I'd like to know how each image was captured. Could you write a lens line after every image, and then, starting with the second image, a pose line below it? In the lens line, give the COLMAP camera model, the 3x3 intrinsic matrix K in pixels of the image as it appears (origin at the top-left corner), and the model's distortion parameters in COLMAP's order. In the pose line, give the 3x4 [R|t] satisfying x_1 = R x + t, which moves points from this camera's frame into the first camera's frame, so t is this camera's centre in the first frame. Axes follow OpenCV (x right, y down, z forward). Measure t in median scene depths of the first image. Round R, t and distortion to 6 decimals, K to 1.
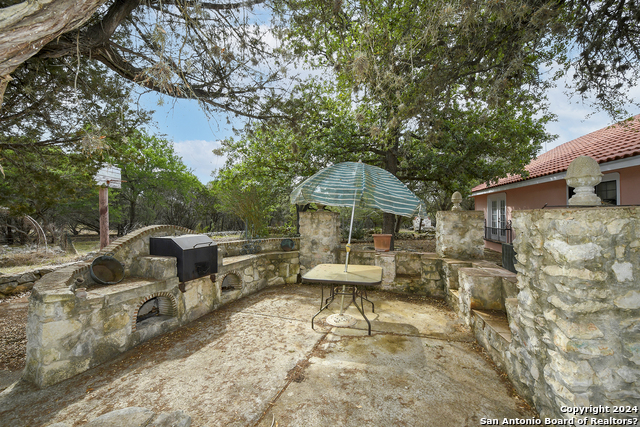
lens RADIAL K [[253.6, 0, 320.1], [0, 253.6, 213.4], [0, 0, 1]] dist [-0.004088, -0.000431]
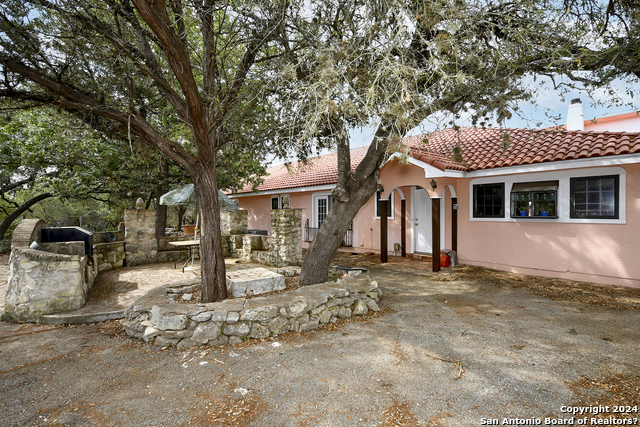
lens RADIAL K [[282.6, 0, 321.1], [0, 282.6, 214.6], [0, 0, 1]] dist [0.002806, 0.000361]
pose [[0.548115, 0.000580, 0.836403, -0.810275], [-0.000427, 1.000000, -0.000414, 0.022385], [-0.836403, -0.000131, 0.548115, -0.649132]]
